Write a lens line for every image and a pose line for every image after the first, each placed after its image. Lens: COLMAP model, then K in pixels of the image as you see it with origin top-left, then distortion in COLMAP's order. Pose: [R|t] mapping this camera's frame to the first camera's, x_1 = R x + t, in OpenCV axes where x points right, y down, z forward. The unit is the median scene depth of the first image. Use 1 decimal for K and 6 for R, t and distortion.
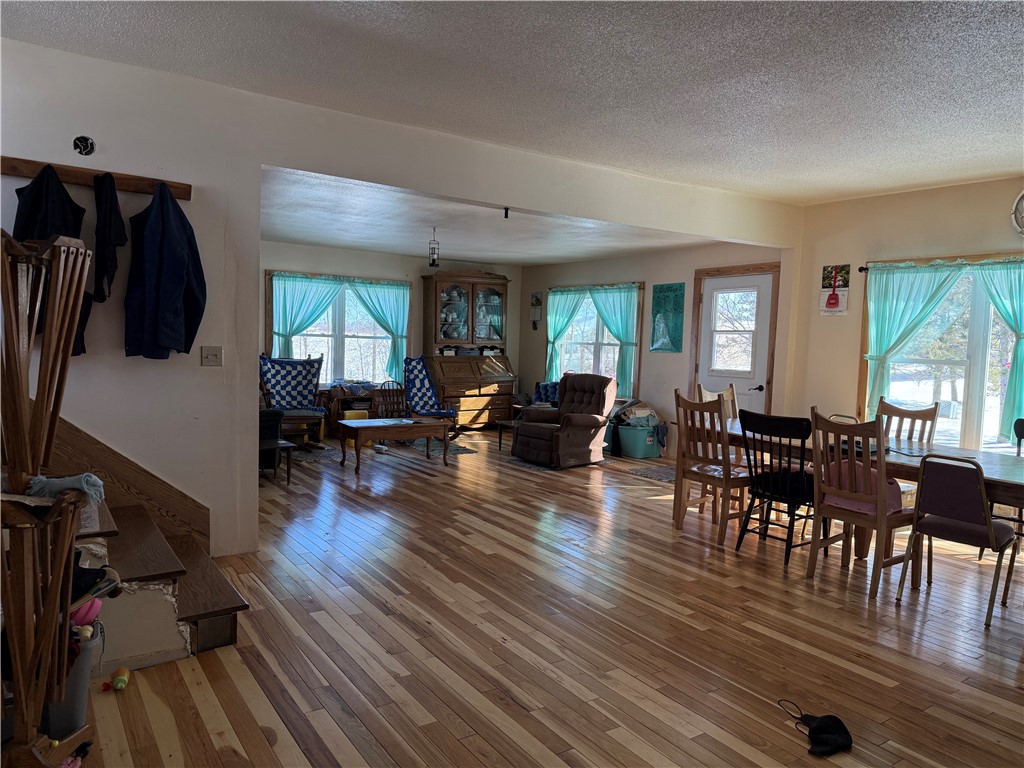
lens RADIAL K [[719.7, 0, 509.5], [0, 719.7, 387.2], [0, 0, 1]] dist [0.052446, -0.023121]
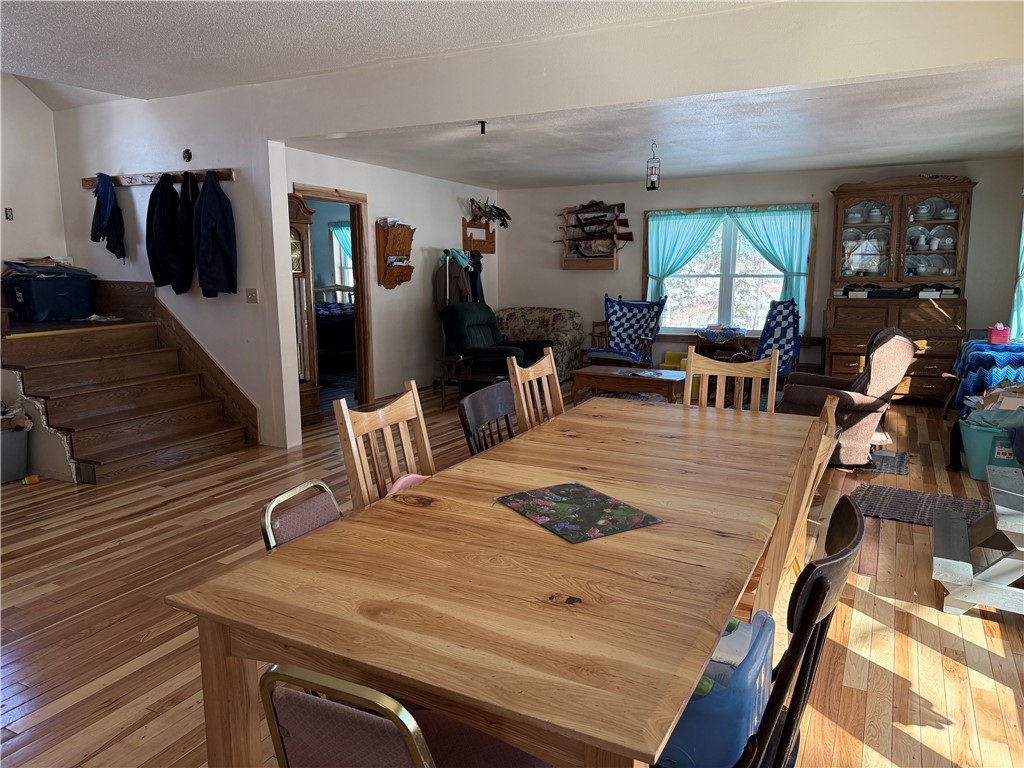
lens RADIAL K [[719.7, 0, 508.1], [0, 719.7, 383.8], [0, 0, 1]] dist [0.052446, -0.023121]
pose [[0.459587, 0.106972, -0.881667, 0.495652], [-0.043604, 0.994240, 0.097901, -0.016133], [0.887062, -0.006550, 0.461604, 0.392676]]
